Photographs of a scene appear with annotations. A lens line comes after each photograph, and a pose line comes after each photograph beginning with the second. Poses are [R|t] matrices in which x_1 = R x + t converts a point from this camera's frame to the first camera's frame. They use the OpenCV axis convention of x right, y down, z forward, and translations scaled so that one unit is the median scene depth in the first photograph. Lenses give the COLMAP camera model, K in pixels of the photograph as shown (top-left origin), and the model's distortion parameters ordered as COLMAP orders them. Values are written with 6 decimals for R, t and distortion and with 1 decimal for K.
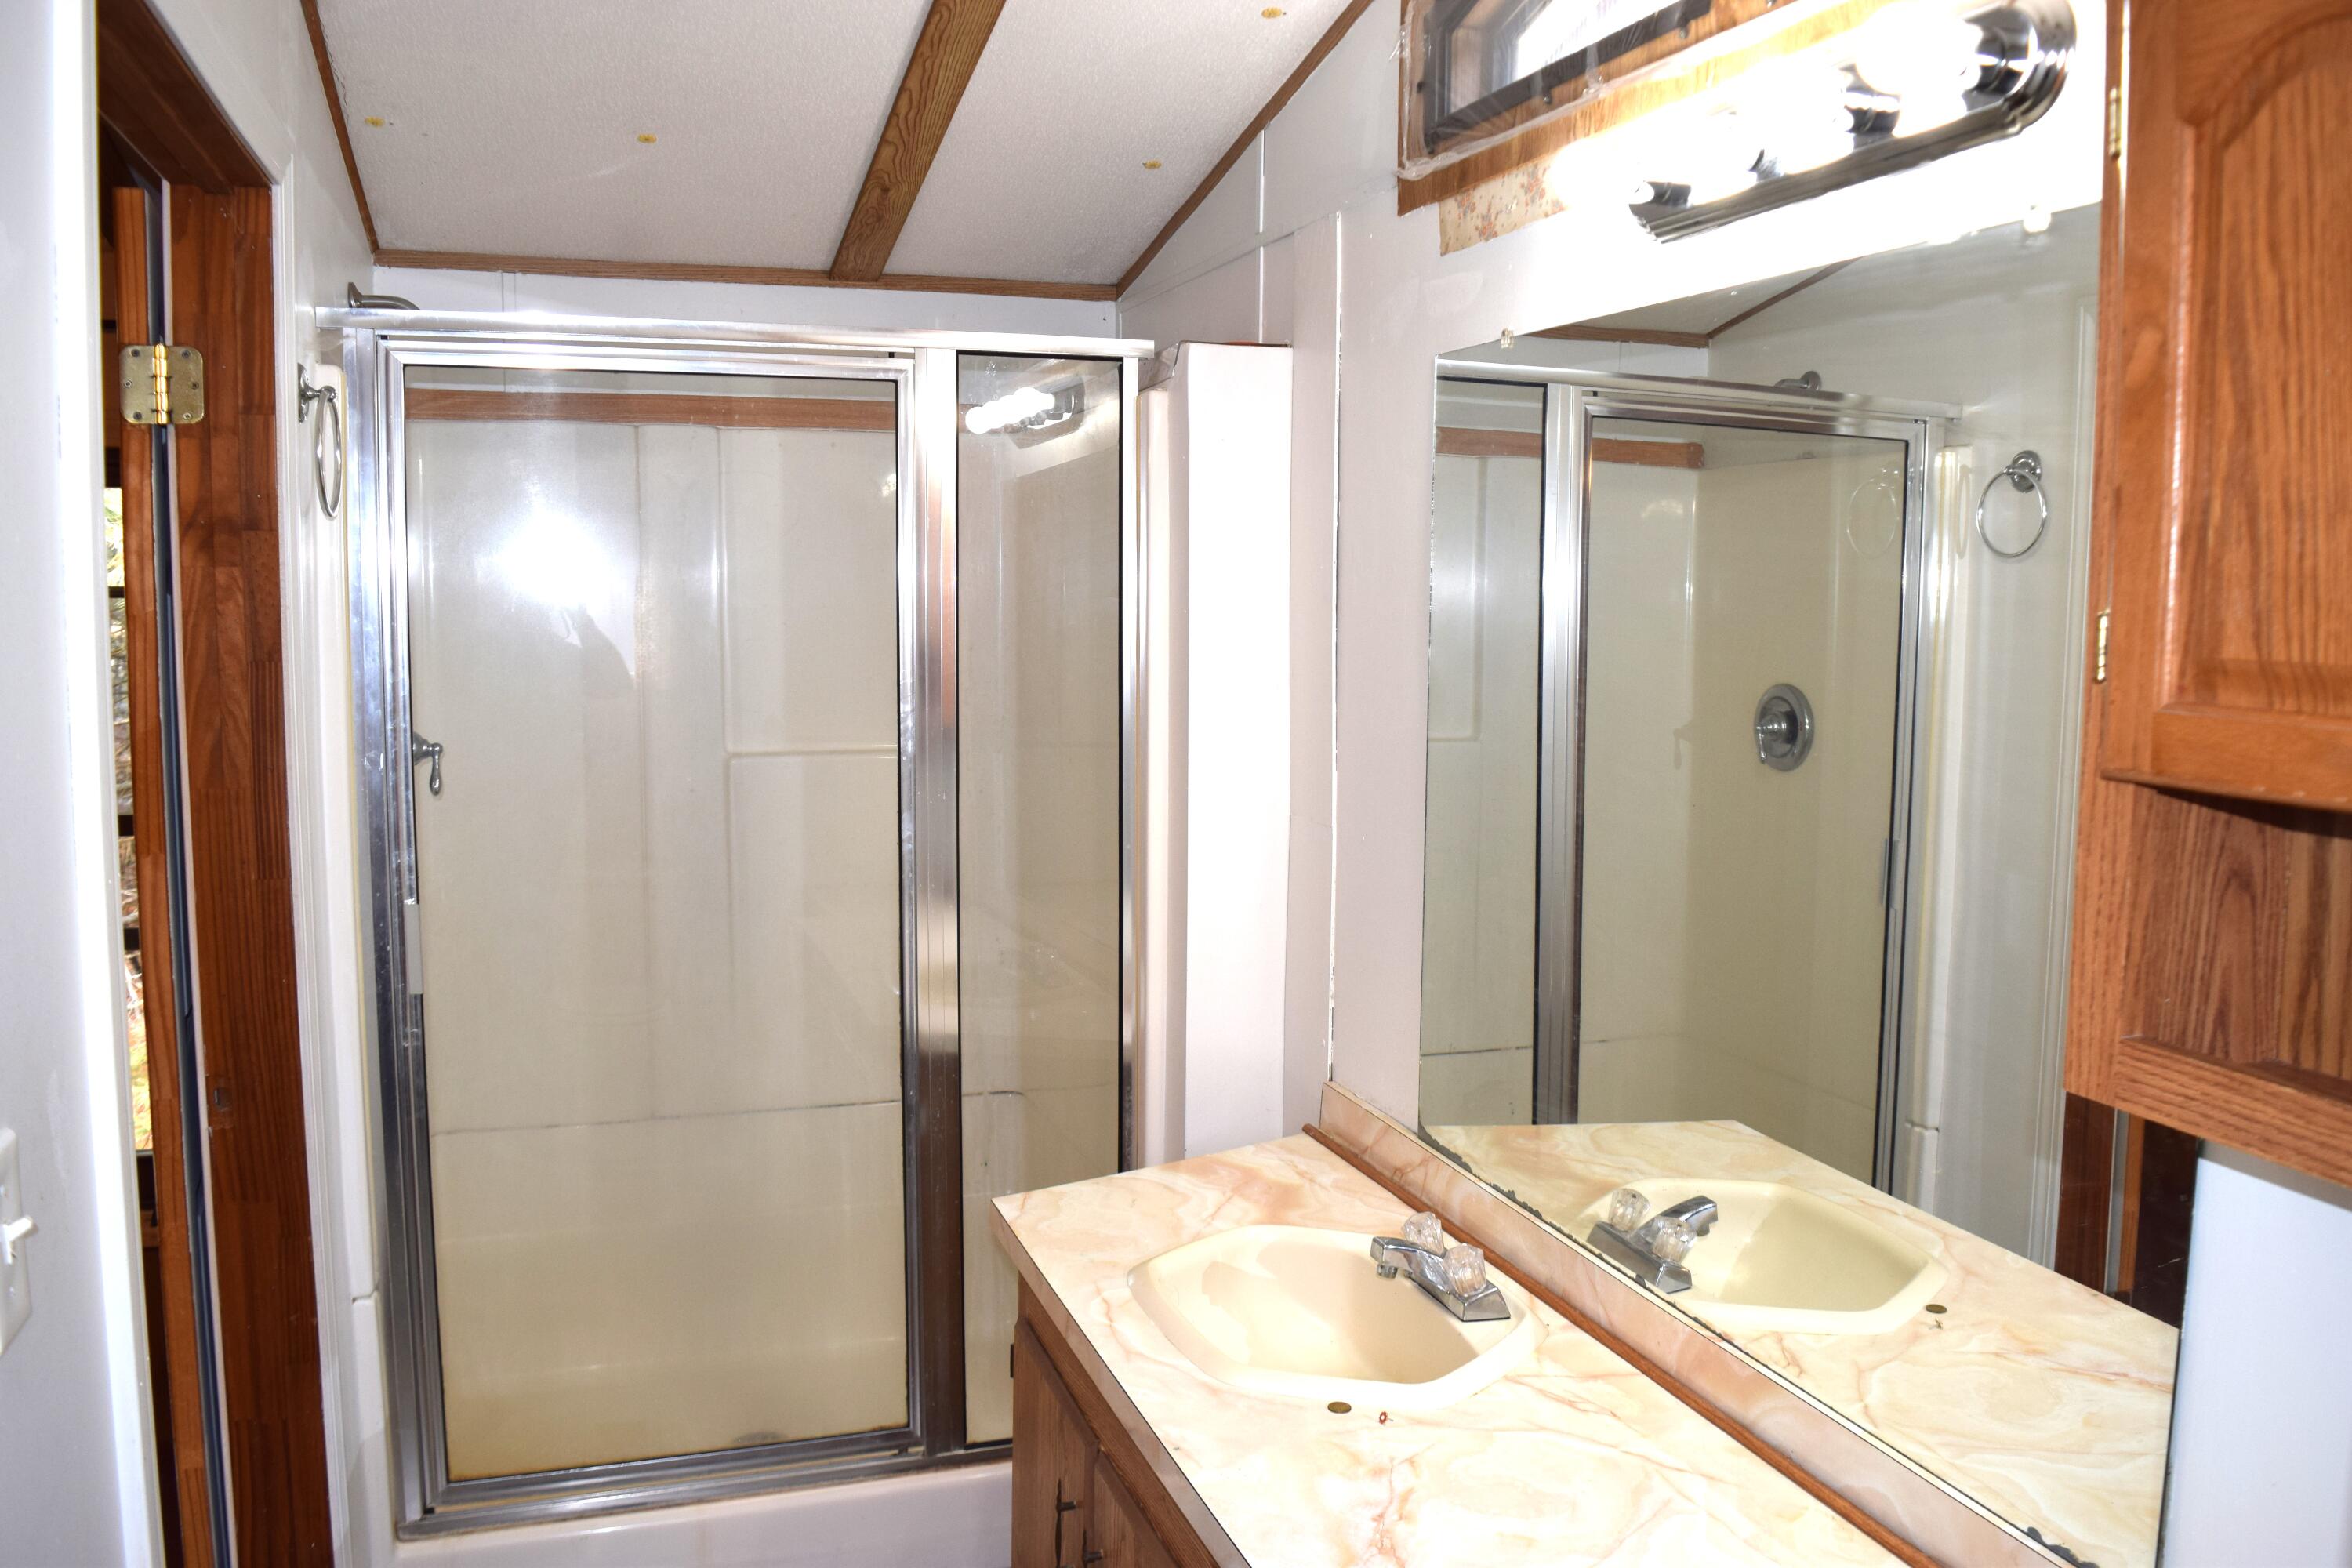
lens RADIAL K [[1854.5, 0, 1176.0], [0, 1854.5, 784.0], [0, 0, 1]] dist [-0.055773, -0.003619]
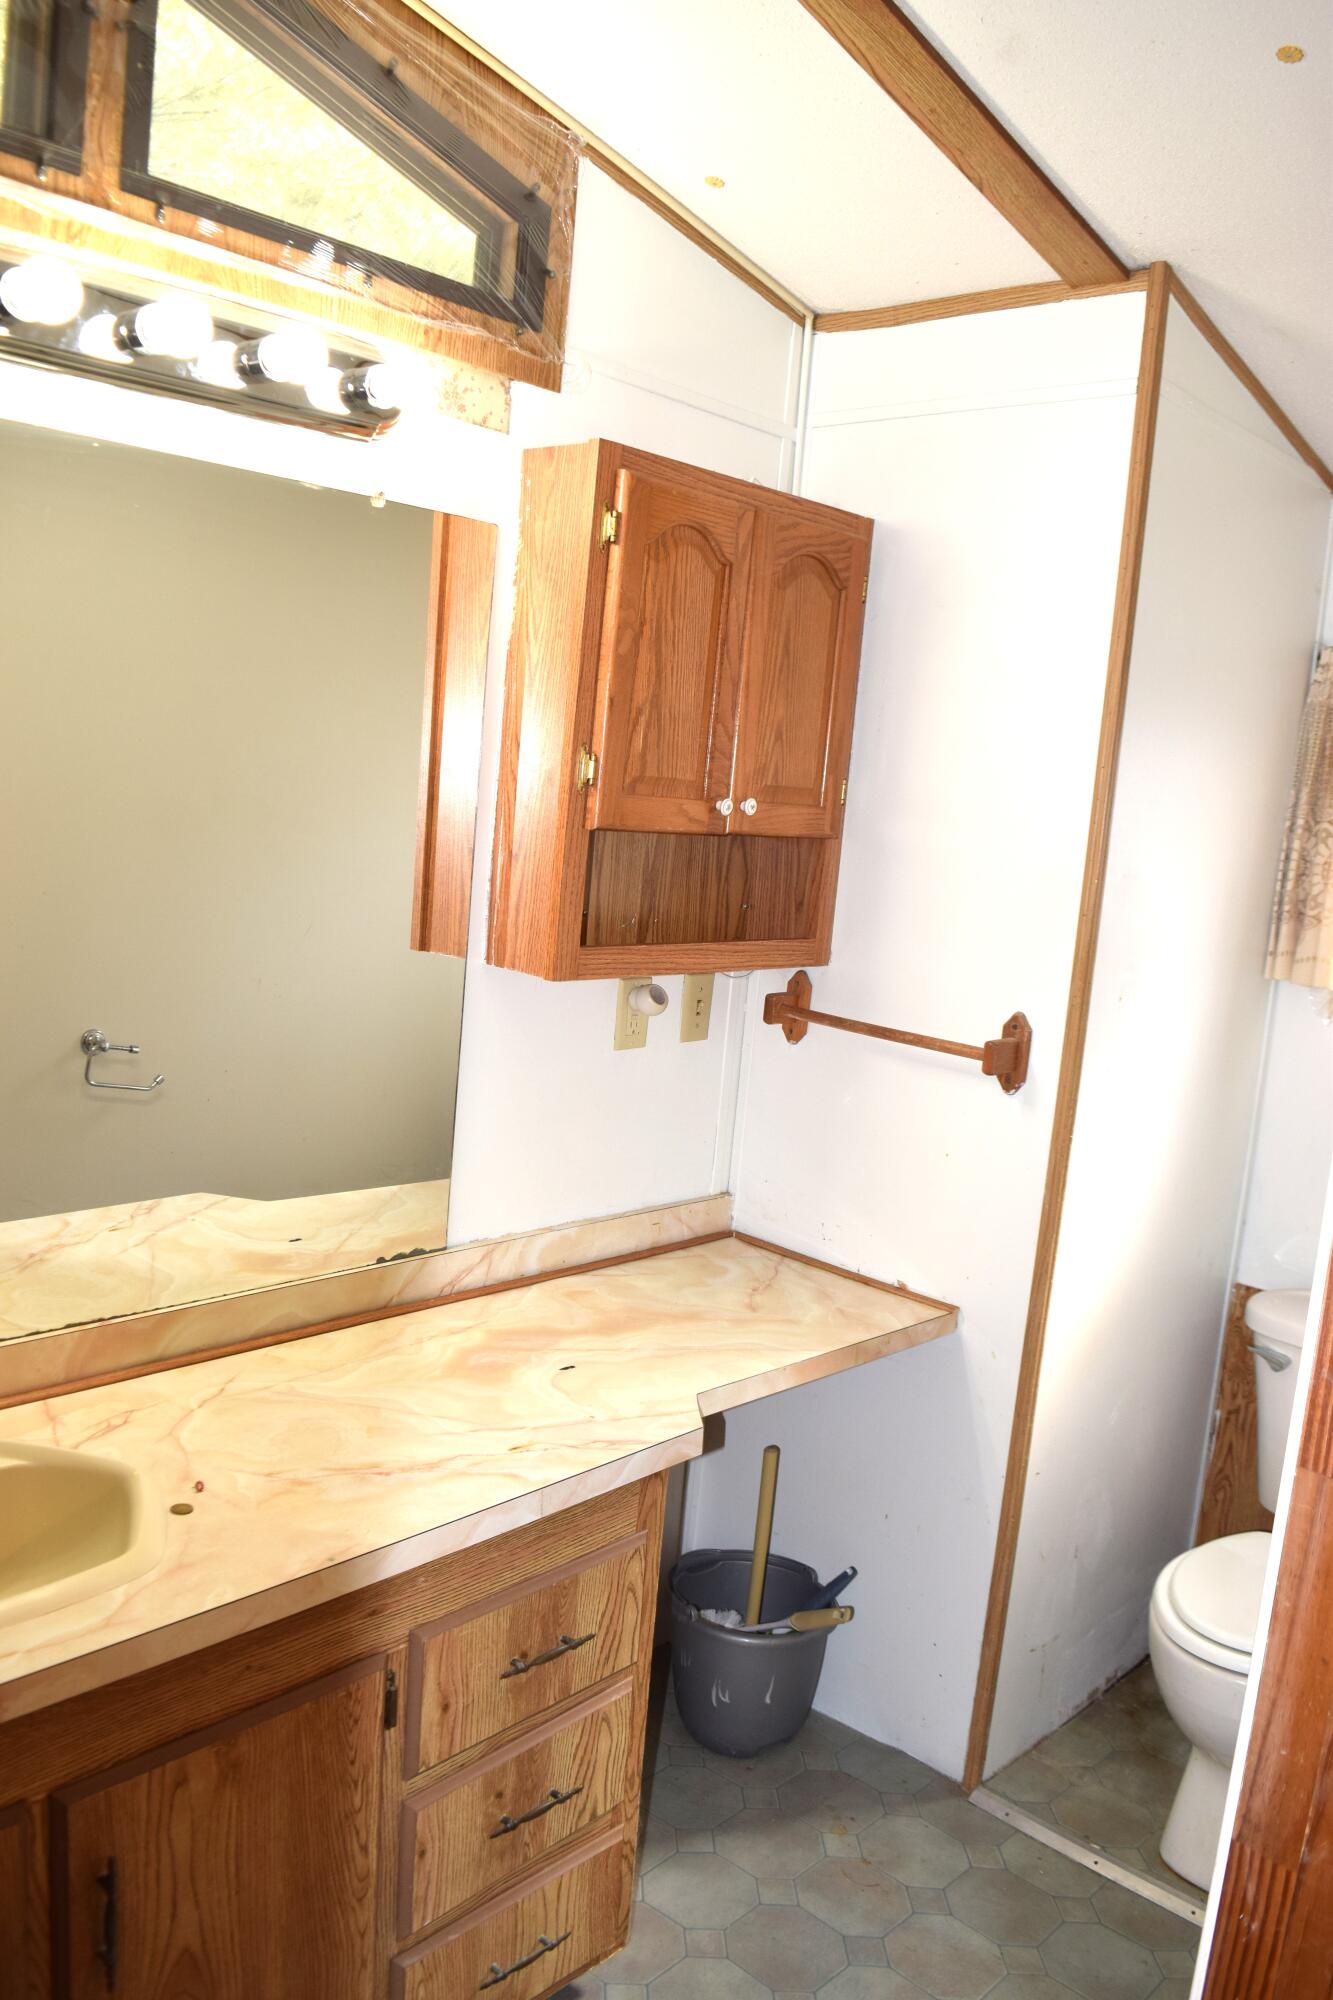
lens RADIAL K [[1575.7, 0, 666.5], [0, 1575.7, 1000.0], [0, 0, 1]] dist [-0.059056, -0.008748]
pose [[-0.472515, -0.179025, 0.862948, -0.806993], [0.007582, 0.978289, 0.207105, -0.130862], [-0.881290, 0.104403, -0.460899, 1.229449]]
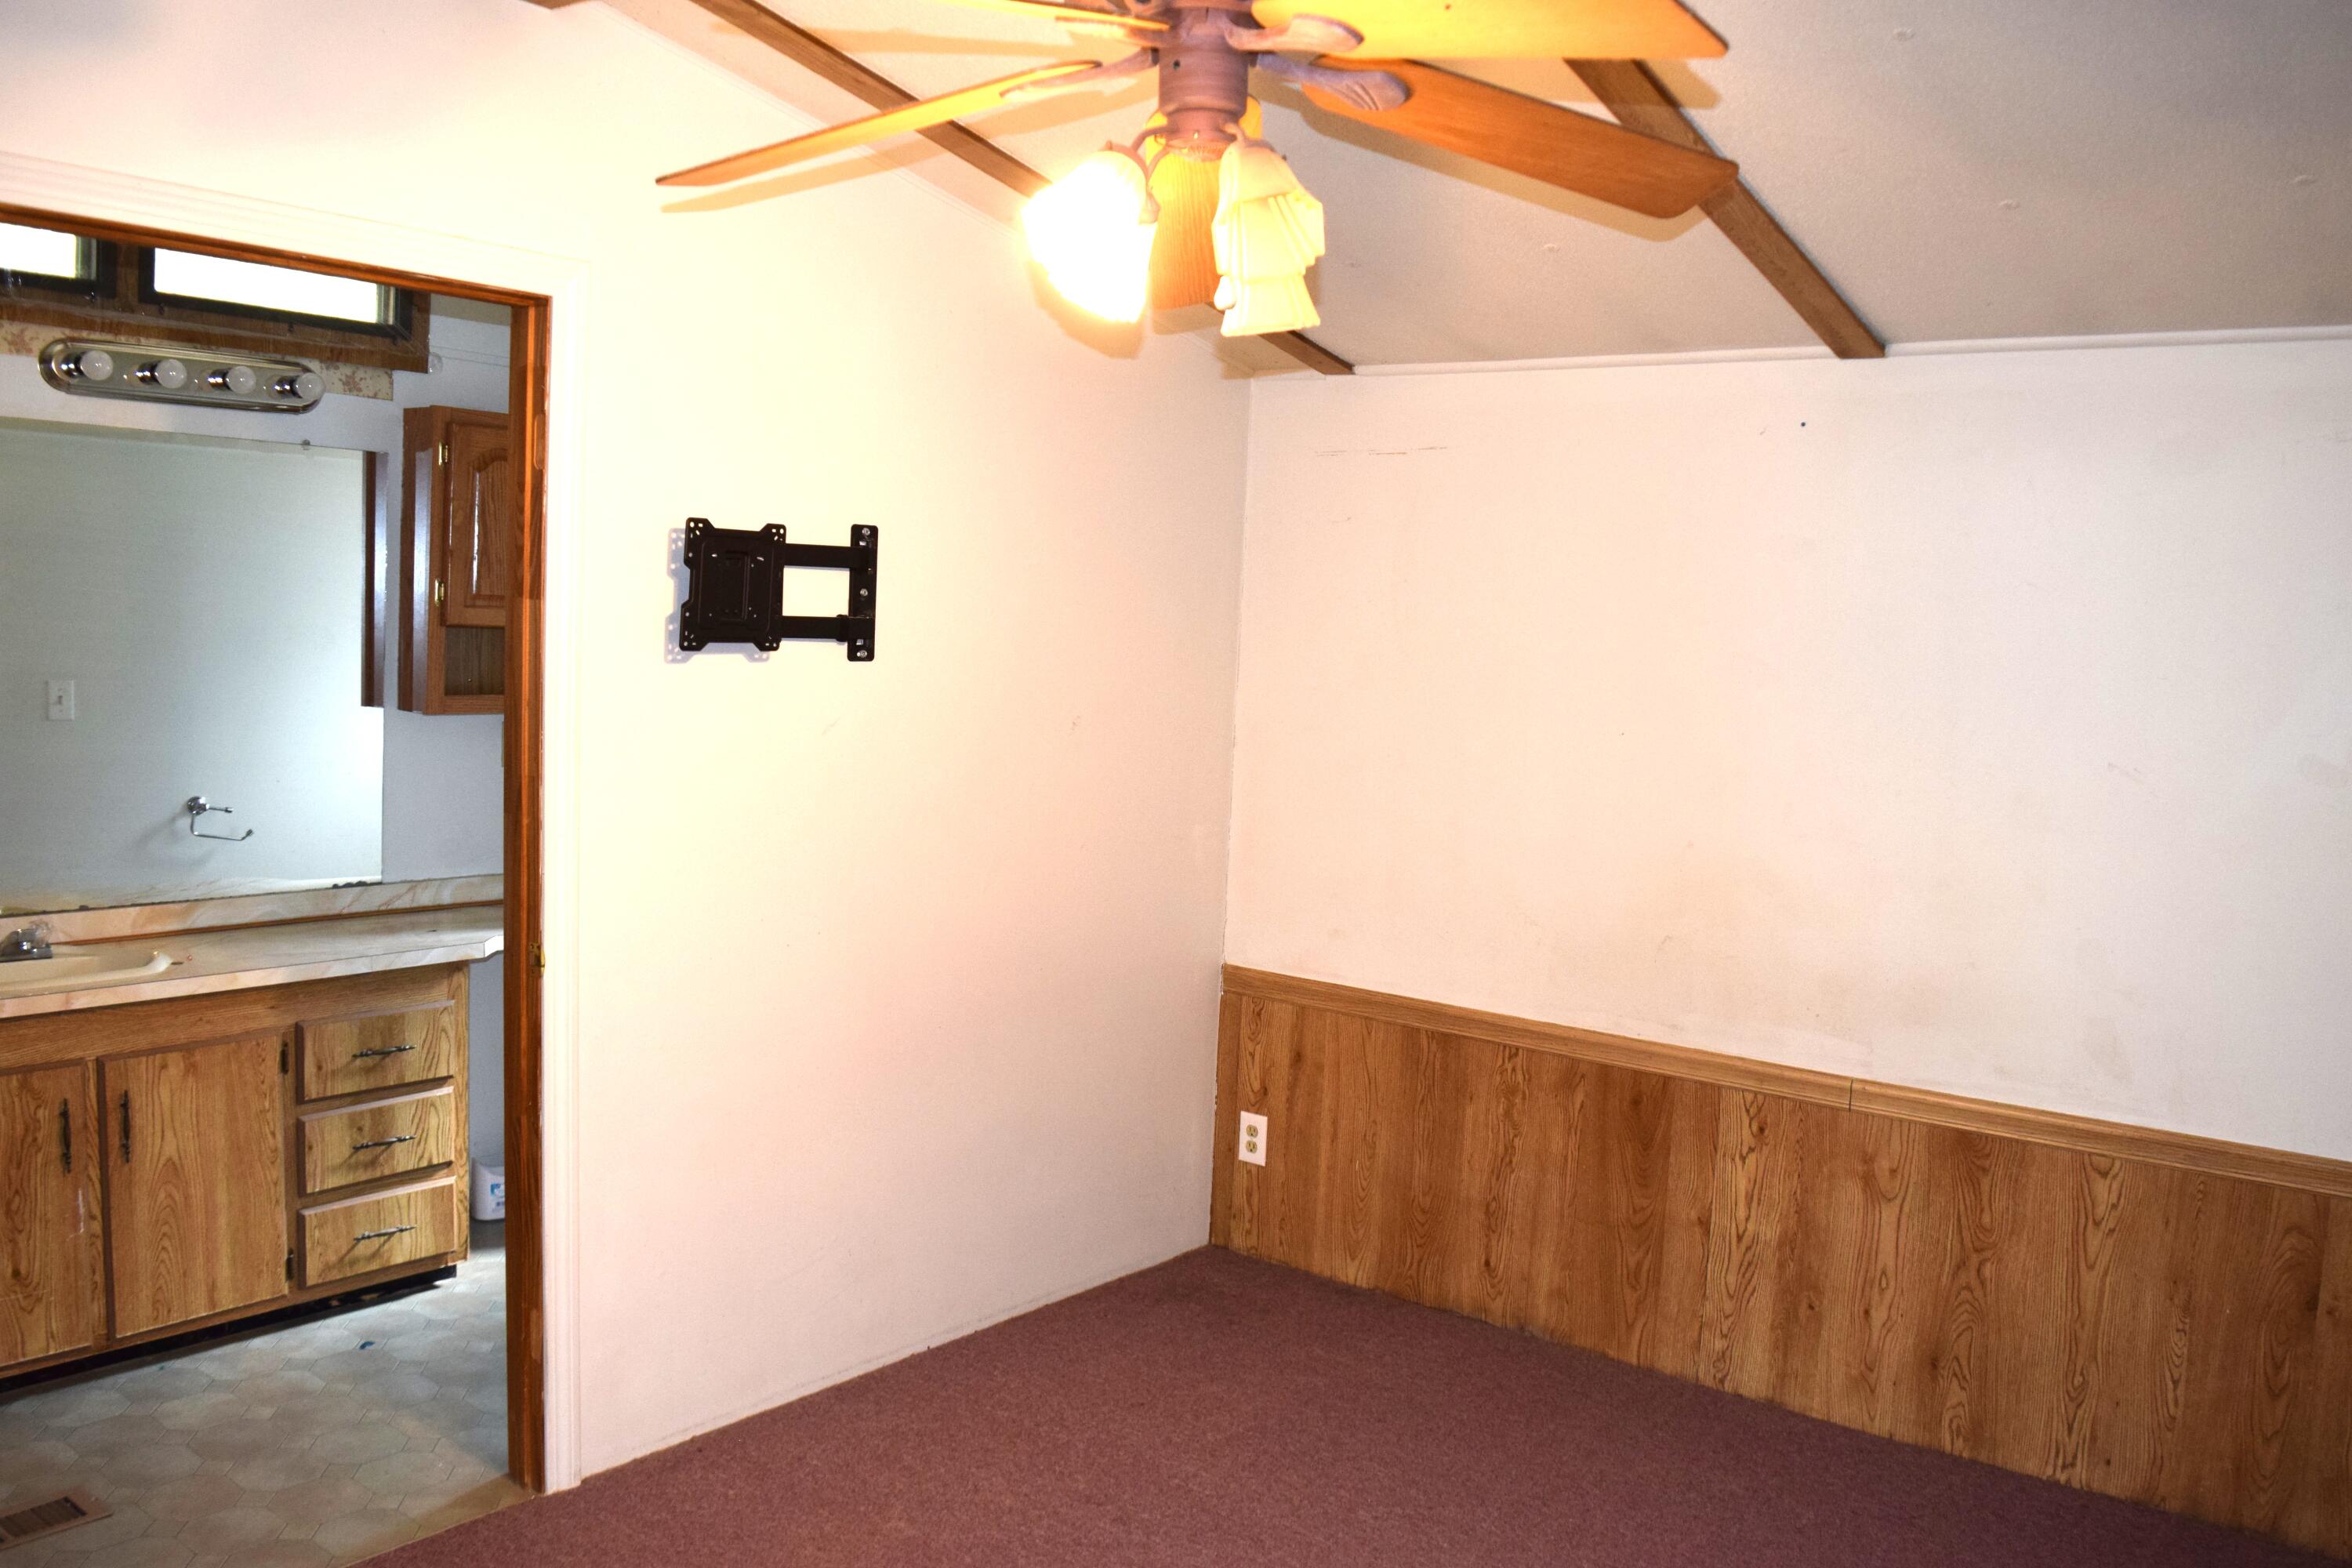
lens RADIAL K [[1854.5, 0, 1176.0], [0, 1854.5, 784.0], [0, 0, 1]] dist [-0.055773, -0.003619]
pose [[-0.542688, -0.112288, 0.832395, -2.255816], [0.039614, 0.986499, 0.158903, -0.150835], [-0.839000, 0.119209, -0.530913, 1.217352]]
